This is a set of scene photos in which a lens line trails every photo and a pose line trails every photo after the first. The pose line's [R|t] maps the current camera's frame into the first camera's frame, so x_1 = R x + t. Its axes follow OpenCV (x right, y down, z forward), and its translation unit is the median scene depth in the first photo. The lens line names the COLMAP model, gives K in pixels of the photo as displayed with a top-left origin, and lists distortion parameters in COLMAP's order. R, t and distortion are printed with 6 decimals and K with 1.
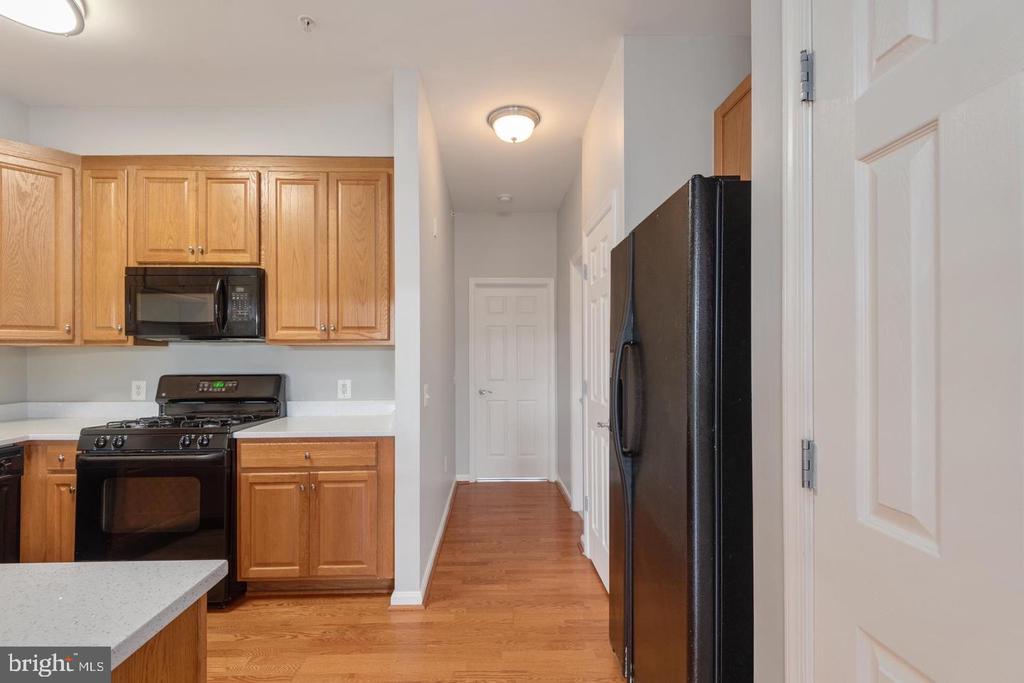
lens RADIAL K [[467.3, 0, 513.9], [0, 467.3, 345.5], [0, 0, 1]] dist [0.000606, 0.000305]
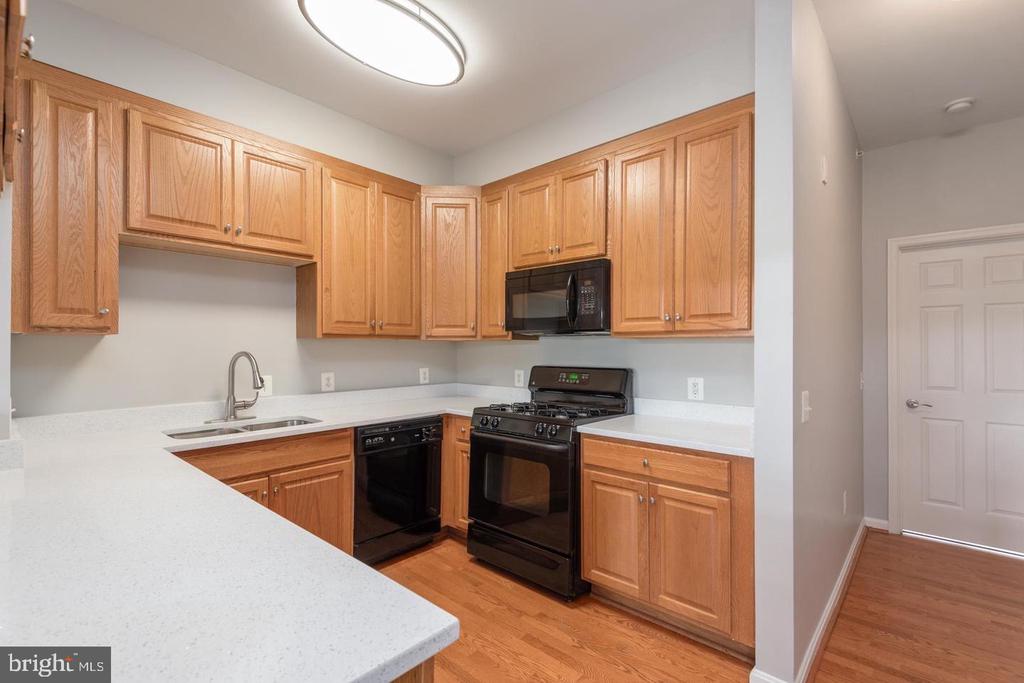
lens RADIAL K [[464.1, 0, 508.7], [0, 464.1, 346.0], [0, 0, 1]] dist [0.042364, -0.027166]
pose [[0.713212, 0.001038, -0.700948, -0.010211], [0.007533, 0.999930, 0.009146, 0.005170], [0.700908, -0.011803, 0.713154, 0.171781]]
